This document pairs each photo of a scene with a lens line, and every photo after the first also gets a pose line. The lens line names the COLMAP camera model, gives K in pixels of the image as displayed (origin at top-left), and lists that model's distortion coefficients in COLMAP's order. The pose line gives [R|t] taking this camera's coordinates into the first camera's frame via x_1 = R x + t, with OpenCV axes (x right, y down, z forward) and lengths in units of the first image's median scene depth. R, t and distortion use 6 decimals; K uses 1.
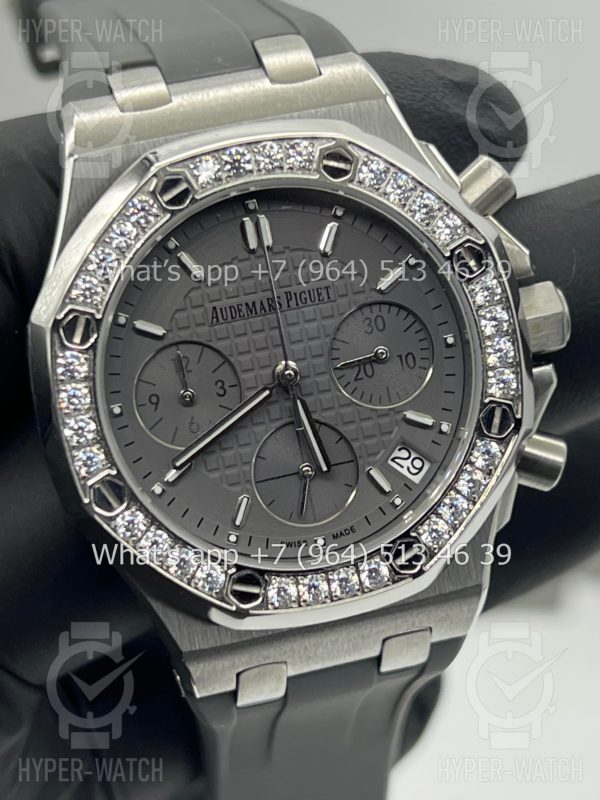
lens RADIAL K [[1921.2, 0, 300.0], [0, 1921.2, 400.0], [0, 0, 1]] dist [0.302572, 0.065016]
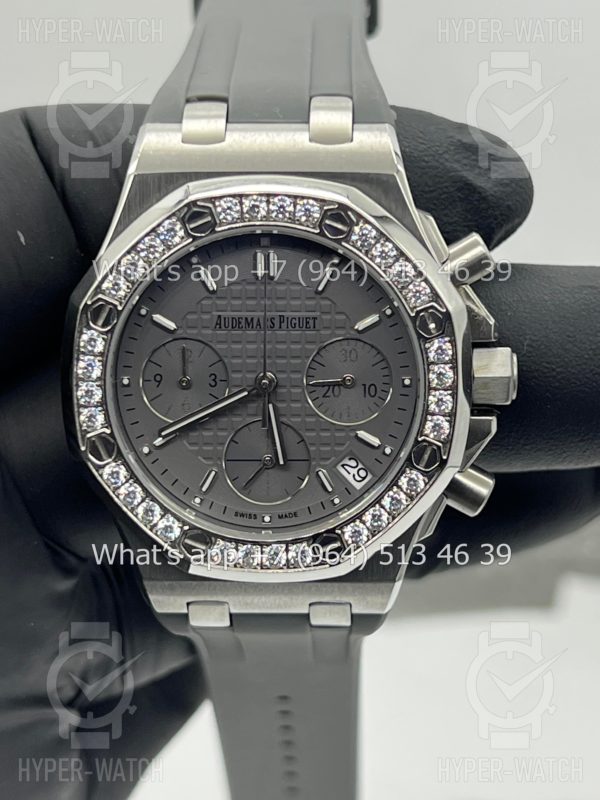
lens RADIAL K [[1921.2, 0, 300.0], [0, 1921.2, 400.0], [0, 0, 1]] dist [0.302572, 0.065016]
pose [[0.959851, 0.223698, -0.169249, 0.223584], [-0.202681, 0.970190, 0.132856, -0.168947], [0.193923, -0.093218, 0.976578, -0.192601]]
